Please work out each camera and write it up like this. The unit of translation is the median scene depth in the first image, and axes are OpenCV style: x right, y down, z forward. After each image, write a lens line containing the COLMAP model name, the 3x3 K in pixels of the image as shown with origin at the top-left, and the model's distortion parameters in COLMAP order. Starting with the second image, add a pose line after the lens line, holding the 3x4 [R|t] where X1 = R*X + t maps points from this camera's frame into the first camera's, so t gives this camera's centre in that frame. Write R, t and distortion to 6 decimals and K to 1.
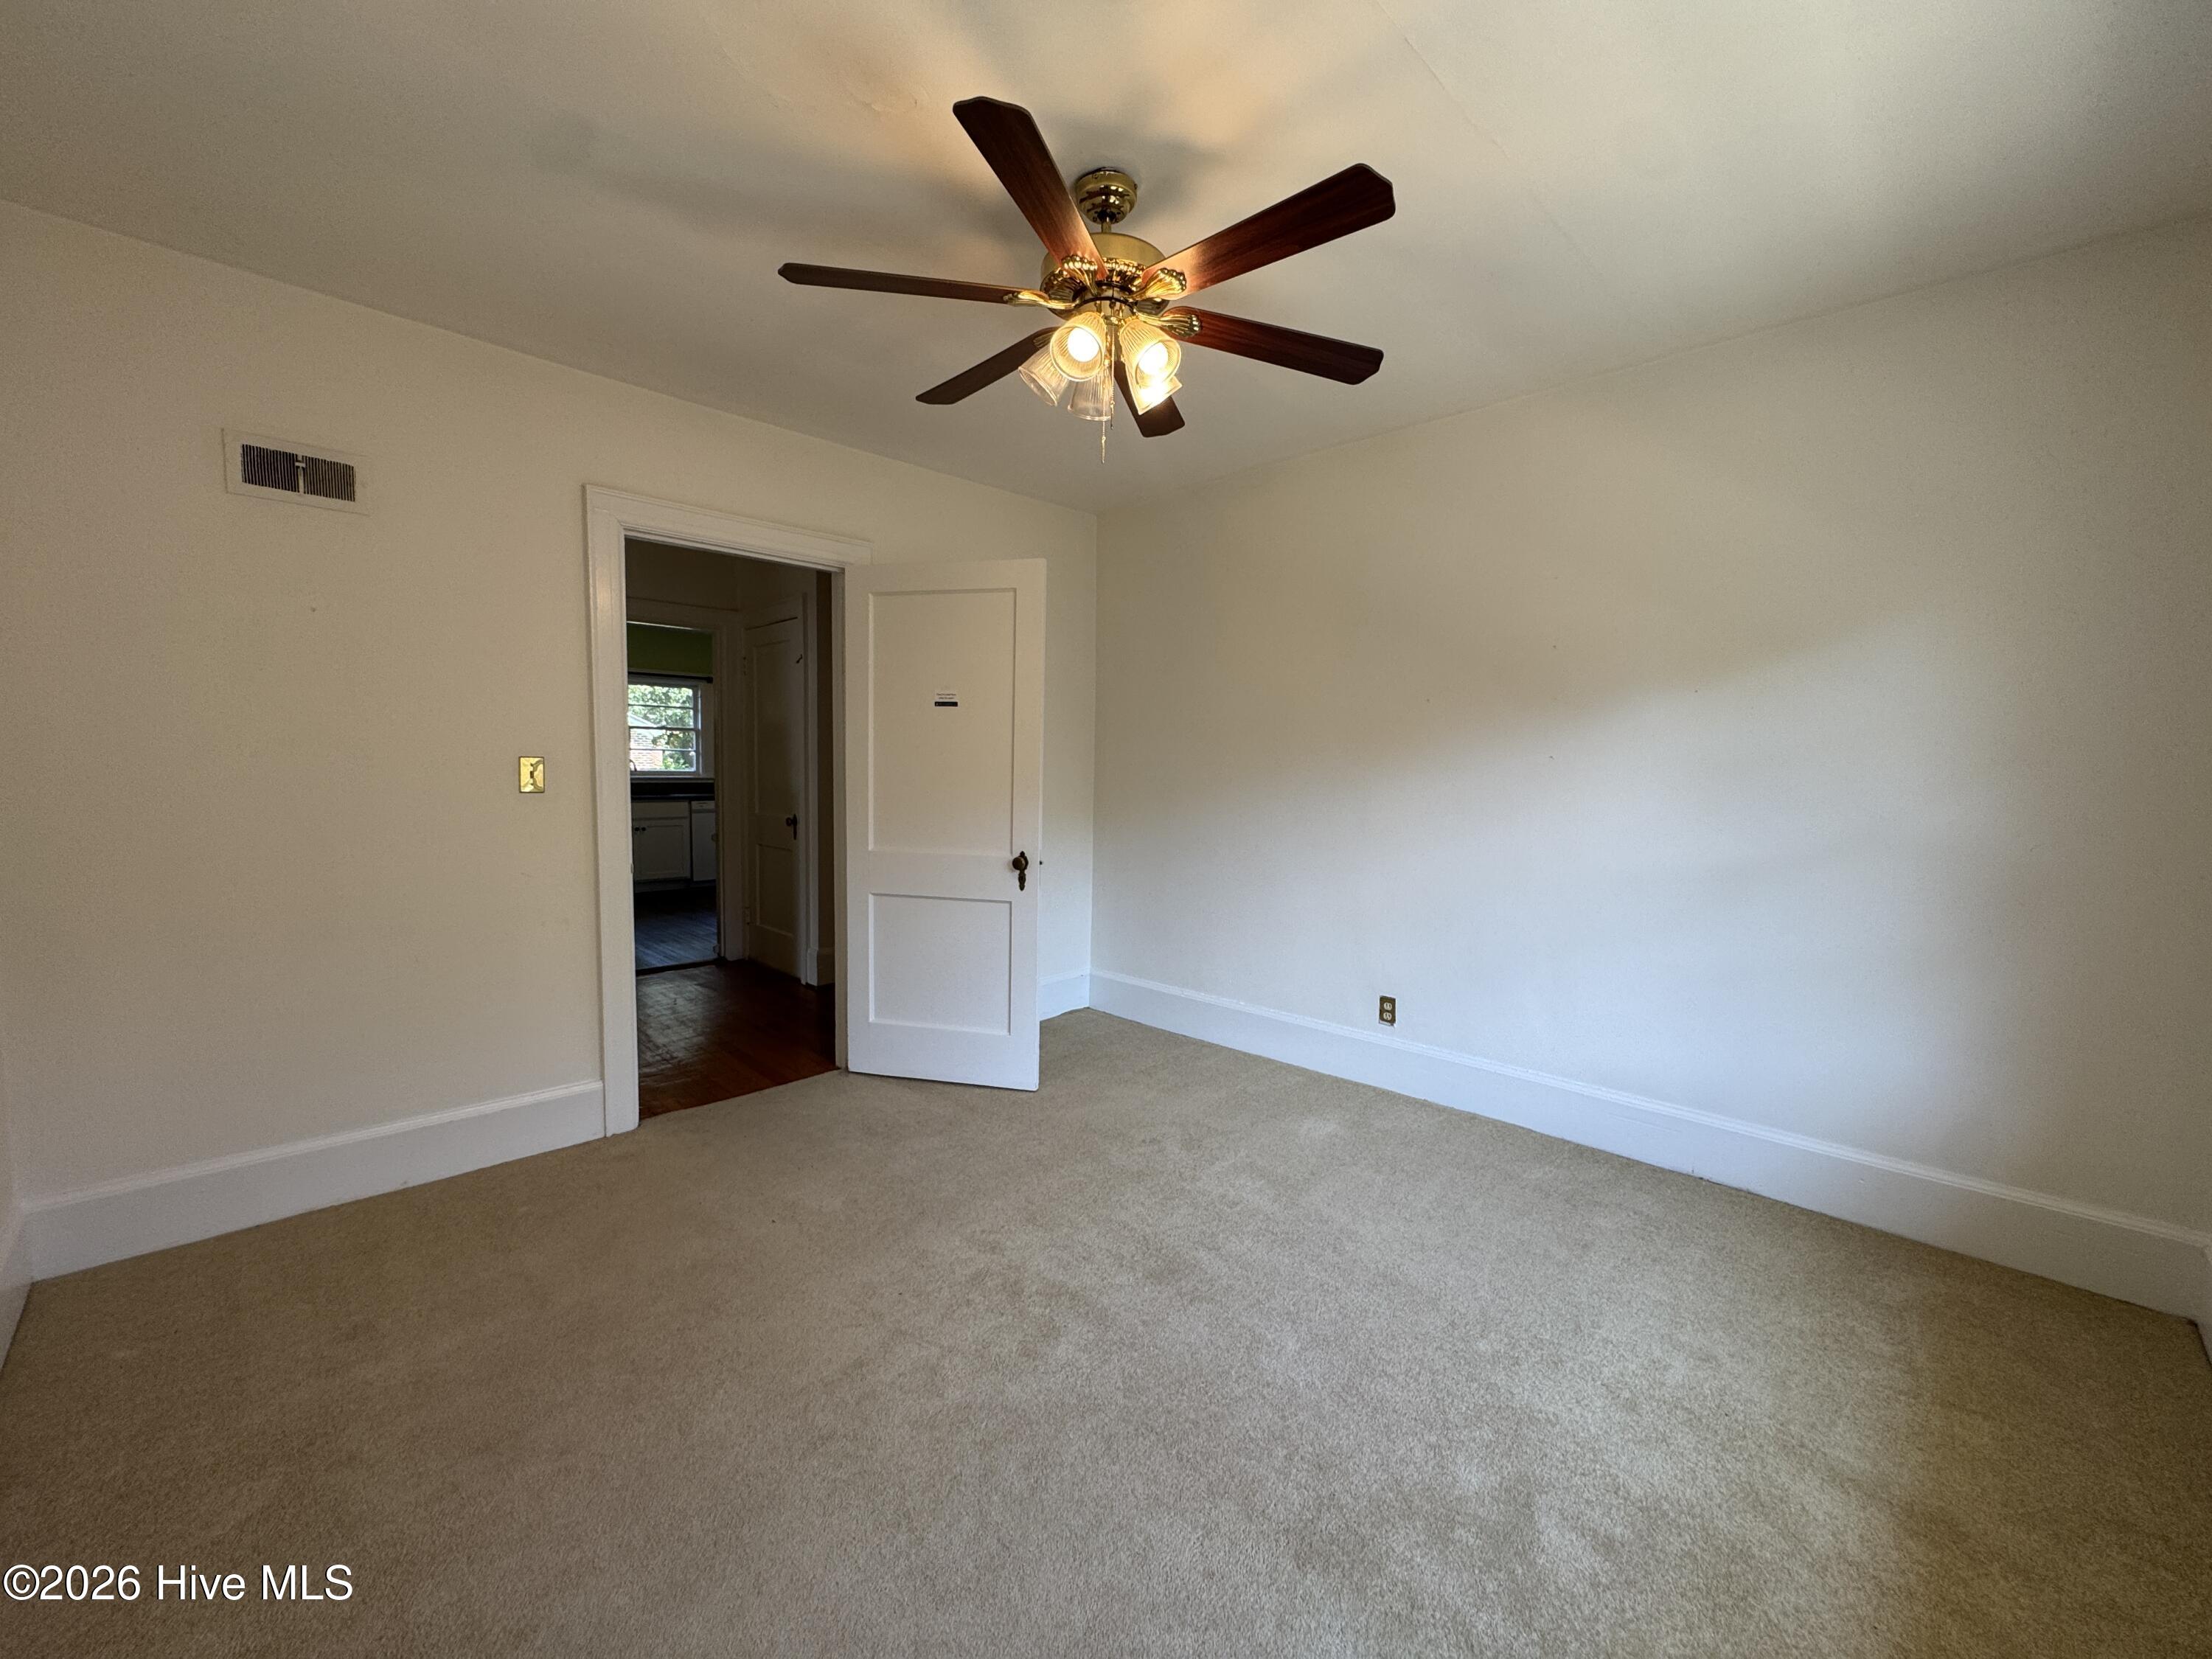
lens RADIAL K [[887.2, 0, 1106.0], [0, 887.2, 829.5], [0, 0, 1]] dist [-0.002992, -0.000275]
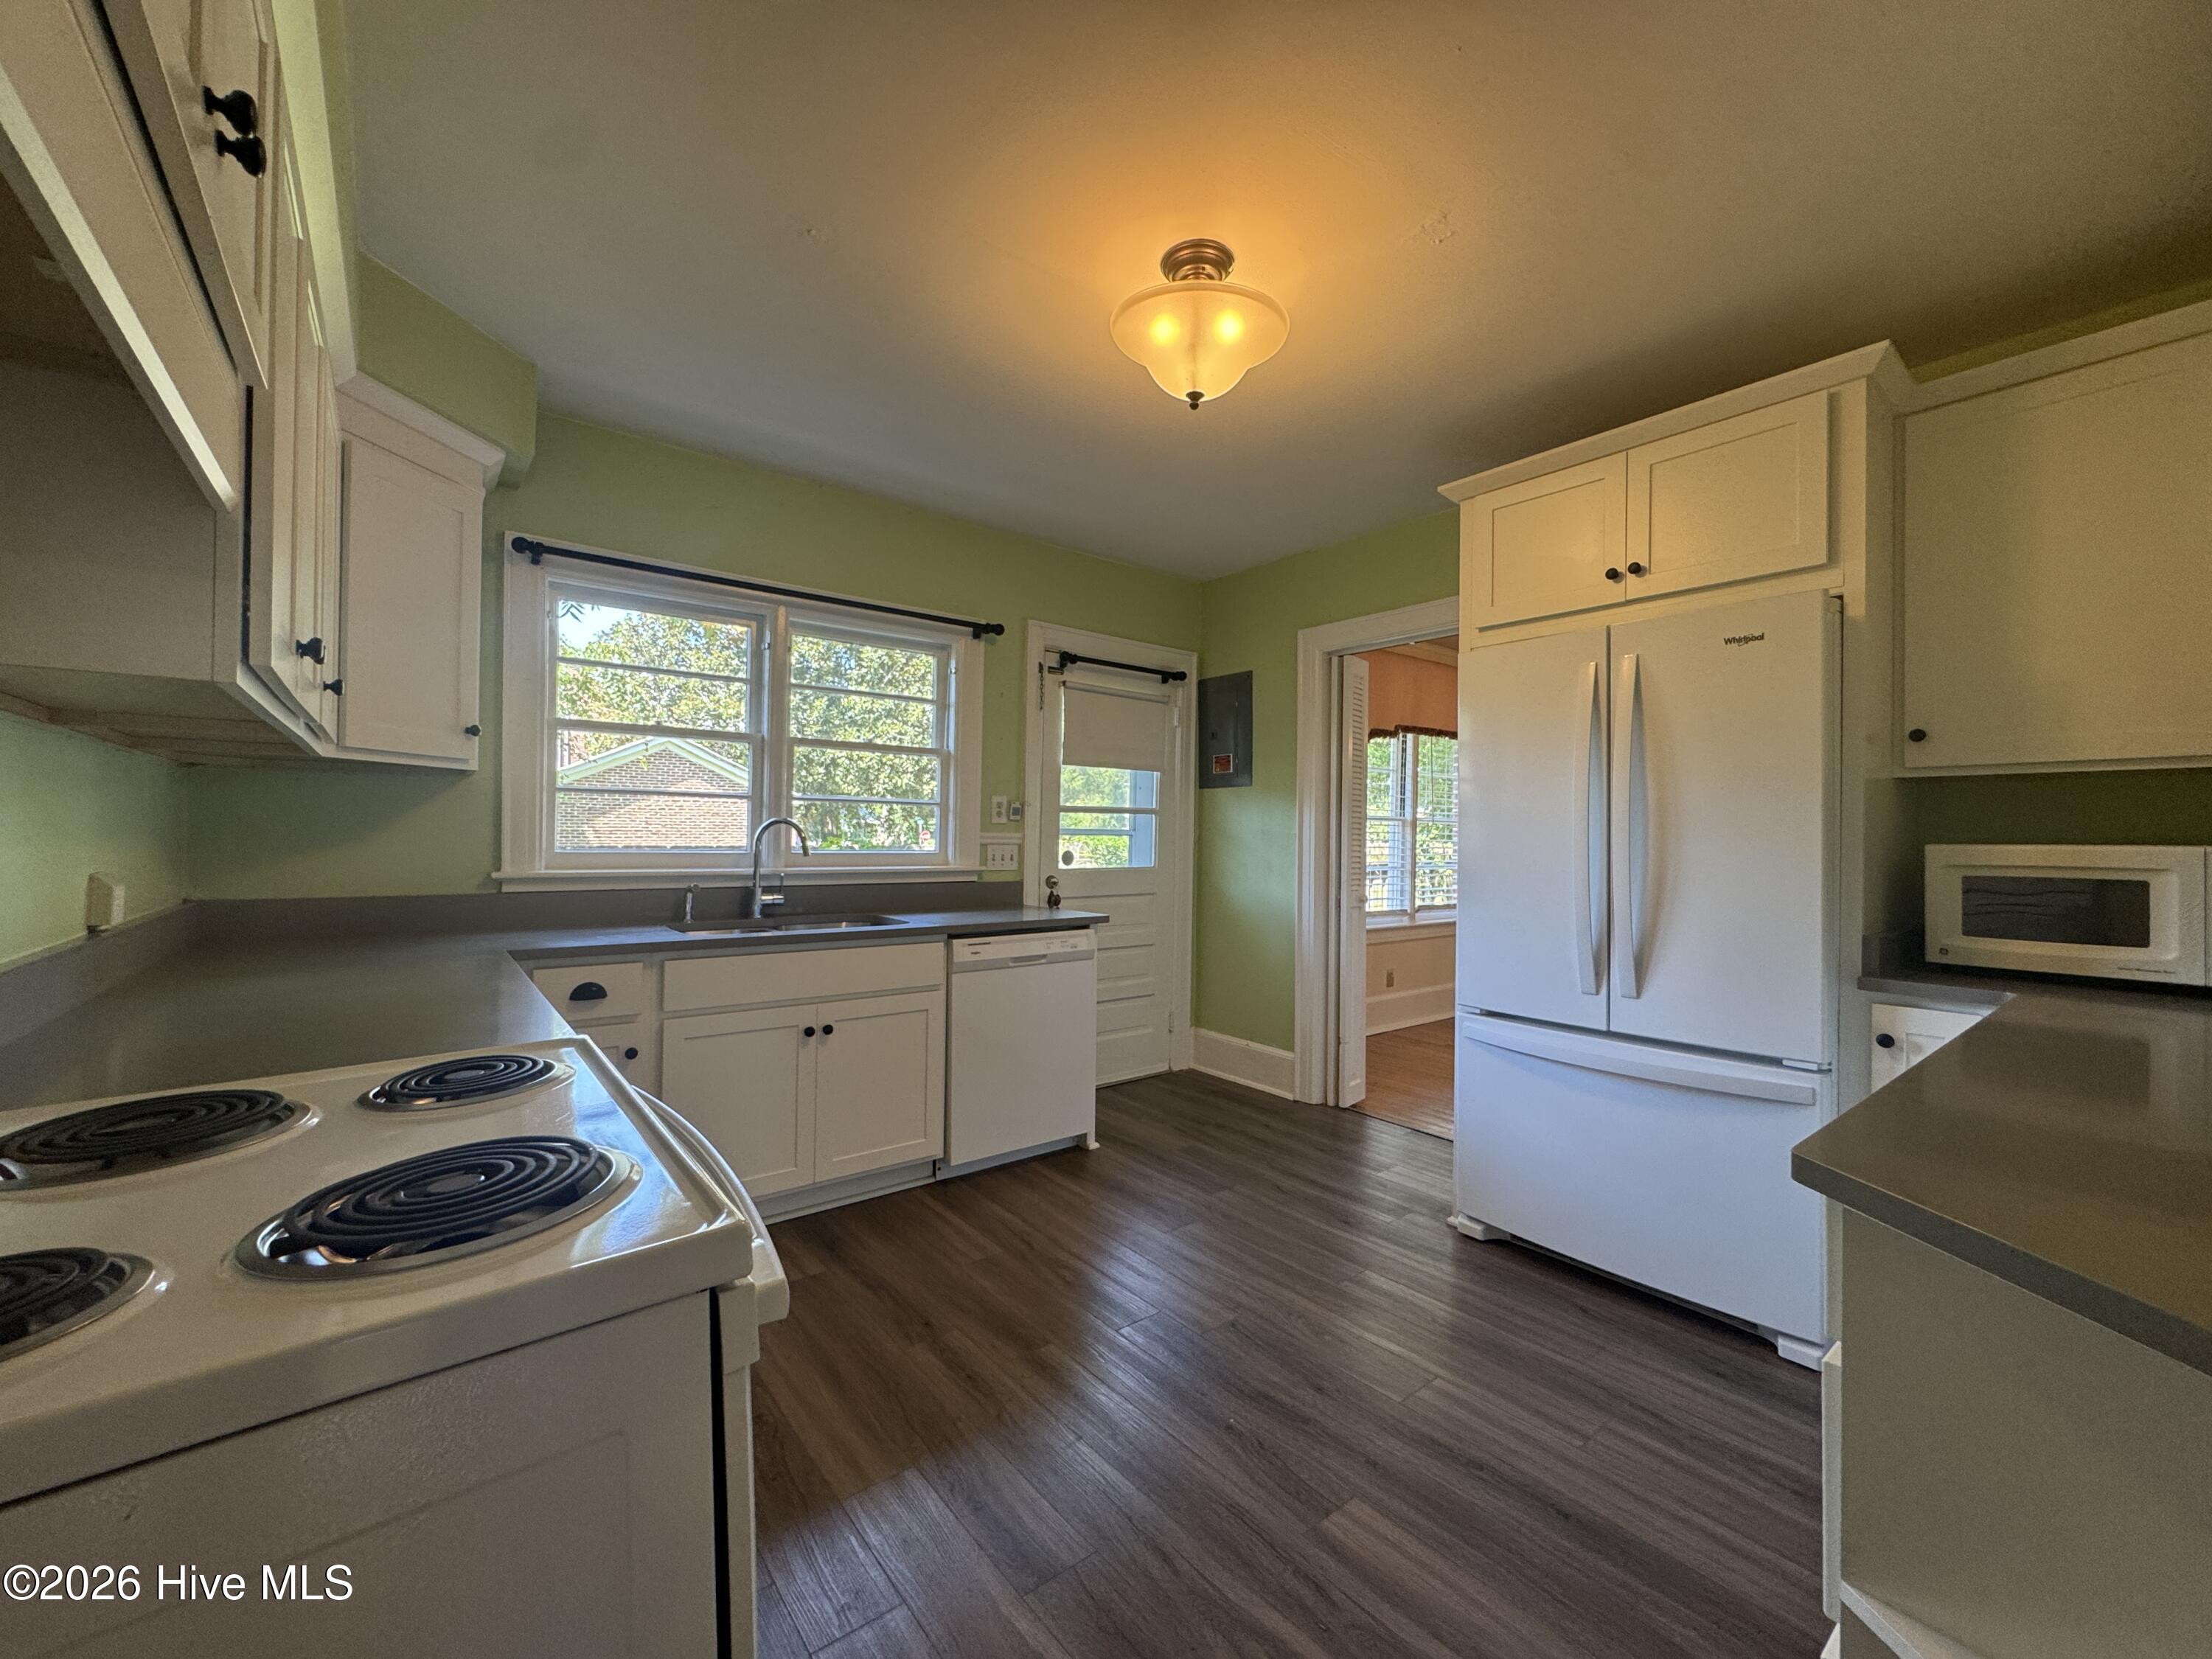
lens RADIAL K [[887.2, 0, 1106.0], [0, 887.2, 829.5], [0, 0, 1]] dist [-0.002992, -0.000275]
pose [[0.992290, -0.003212, -0.123897, -0.341260], [-0.006490, 0.996946, -0.077821, -0.046175], [0.123769, 0.078025, 0.989239, 0.613764]]
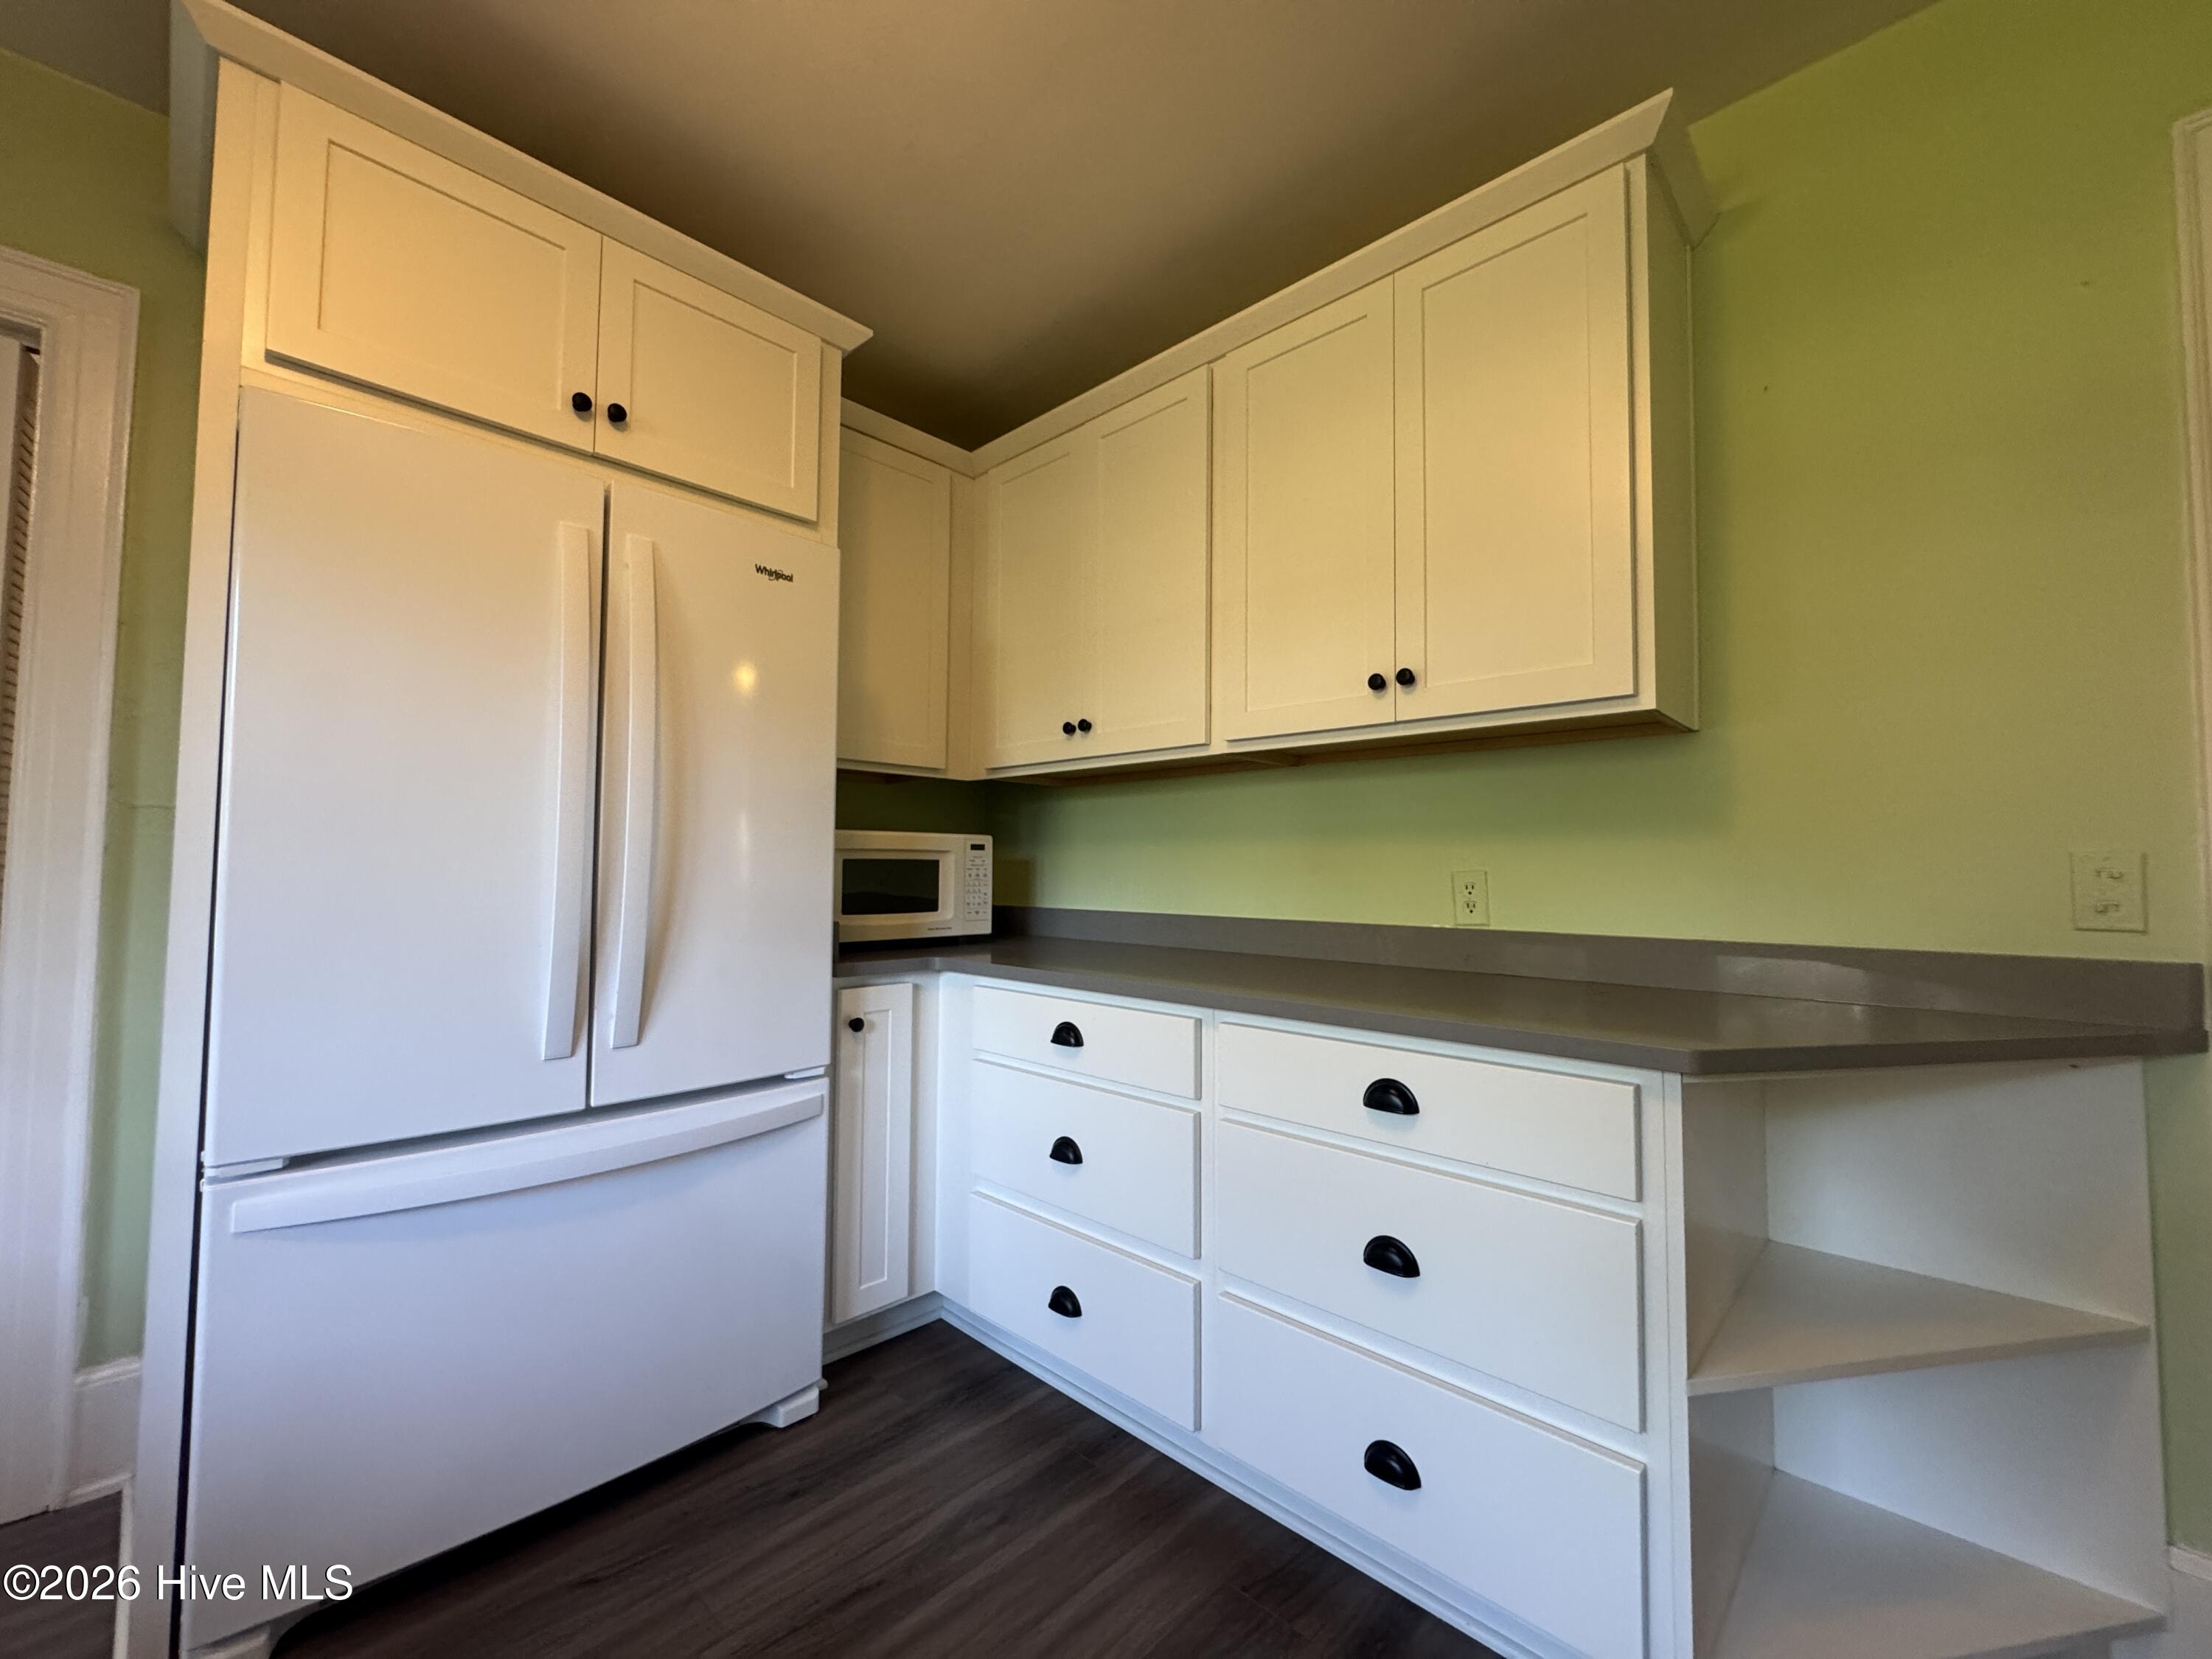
lens RADIAL K [[887.2, 0, 1106.0], [0, 887.2, 829.5], [0, 0, 1]] dist [-0.002992, -0.000275]
pose [[-0.012813, 0.033040, 0.999372, -0.395849], [0.060823, 0.997629, -0.032203, -0.049224], [-0.998066, 0.060373, -0.014792, 0.798518]]
